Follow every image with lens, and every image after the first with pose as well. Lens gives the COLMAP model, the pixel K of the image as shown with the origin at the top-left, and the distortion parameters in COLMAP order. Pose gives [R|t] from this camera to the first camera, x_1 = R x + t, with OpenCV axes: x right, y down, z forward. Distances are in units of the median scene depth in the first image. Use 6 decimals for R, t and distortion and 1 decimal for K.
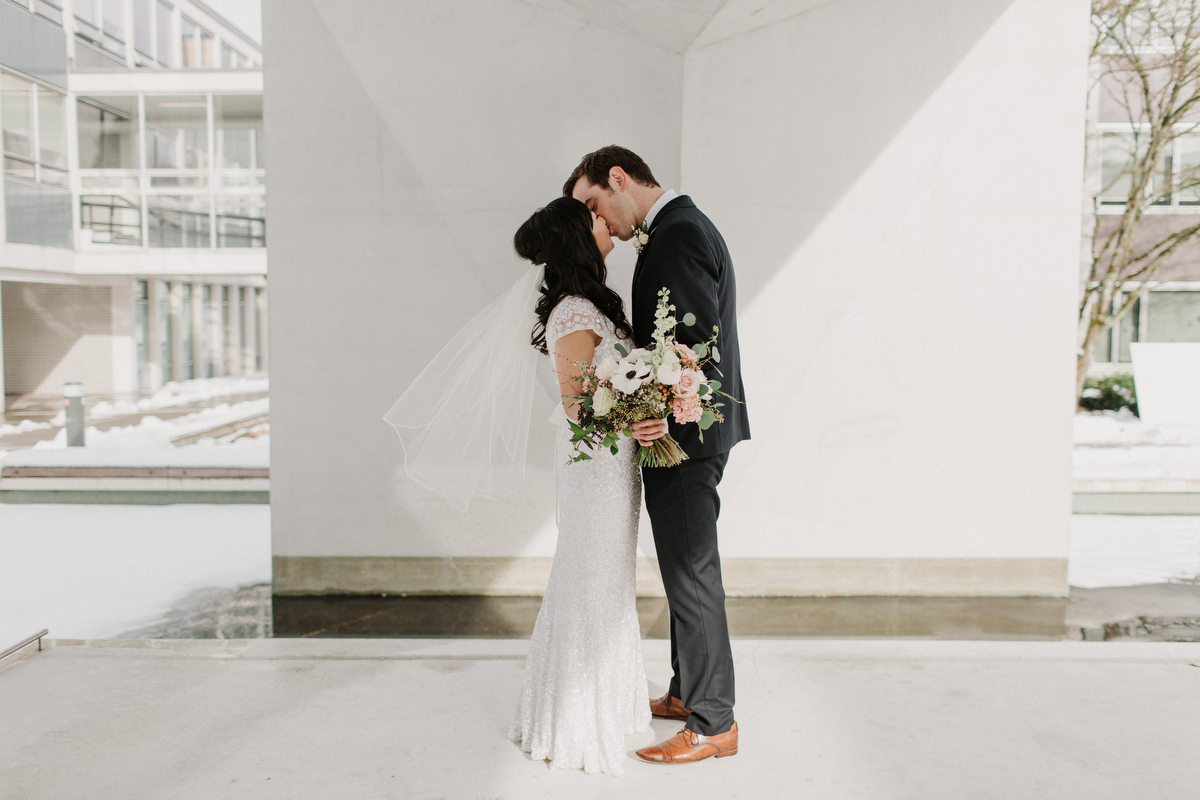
lens RADIAL K [[1109.9, 0, 595.1], [0, 1109.9, 389.3], [0, 0, 1]] dist [0.007191, 0.000000]
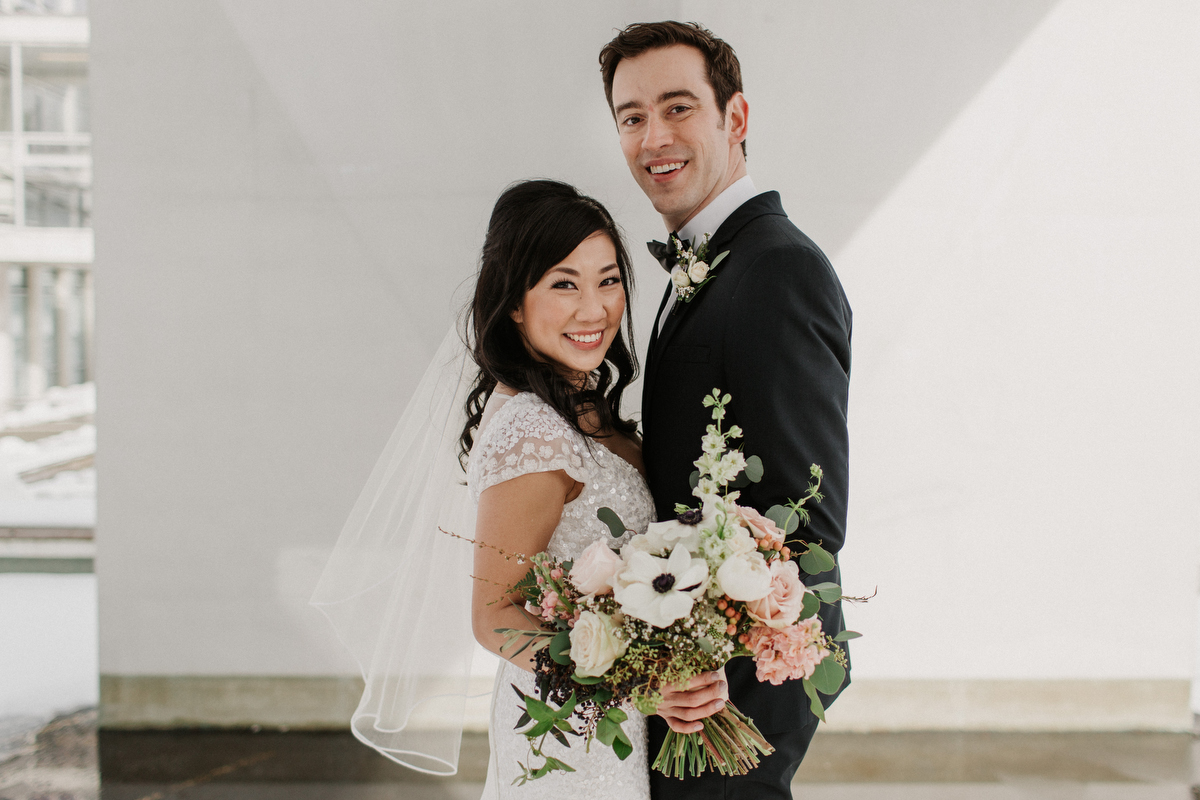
lens RADIAL K [[1191.6, 0, 601.0], [0, 1191.6, 397.9], [0, 0, 1]] dist [0.029966, 0.000000]
pose [[0.998975, 0.014619, 0.042829, -0.004718], [-0.014958, 0.999859, 0.007608, -0.036463], [-0.042712, -0.008241, 0.999053, 0.218889]]
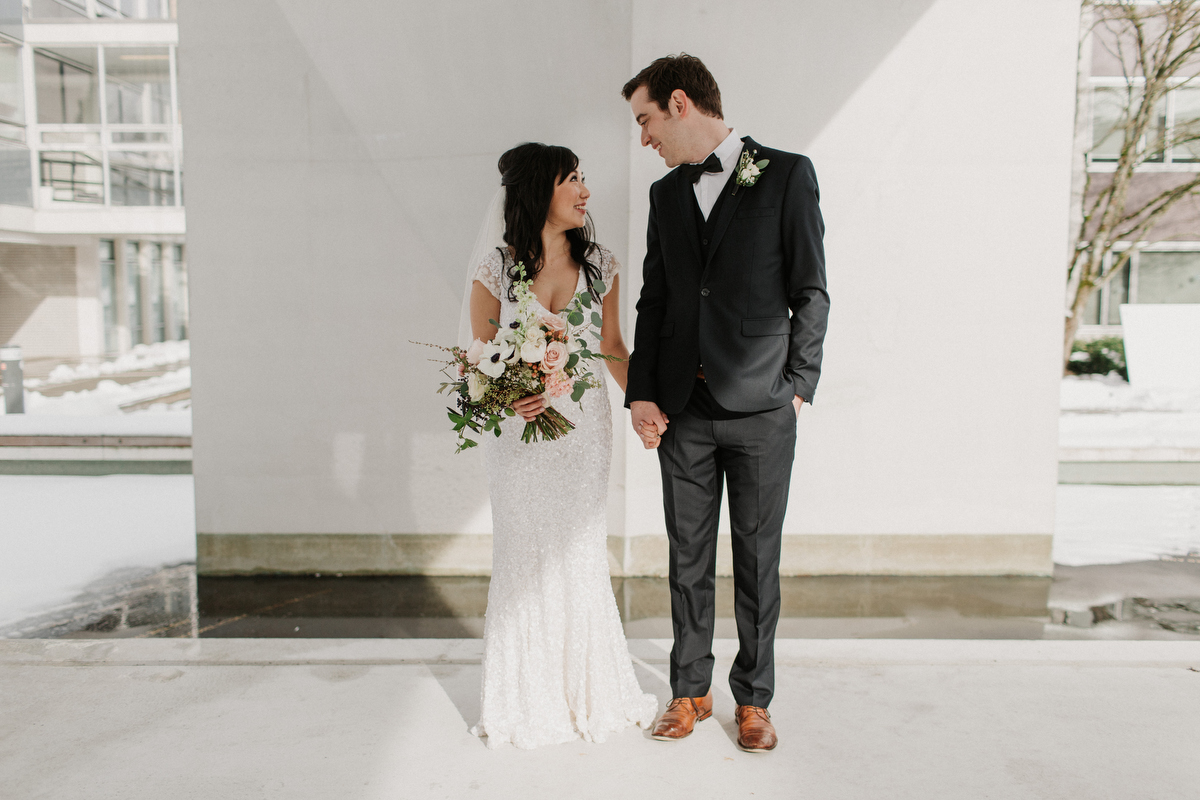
lens RADIAL K [[1109.9, 0, 595.3], [0, 1109.9, 385.2], [0, 0, 1]] dist [0.007191, 0.000000]
pose [[0.999955, -0.000144, 0.009485, 0.032653], [-0.000139, 0.999556, 0.029783, -0.000980], [-0.009486, -0.029783, 0.999511, 0.074391]]
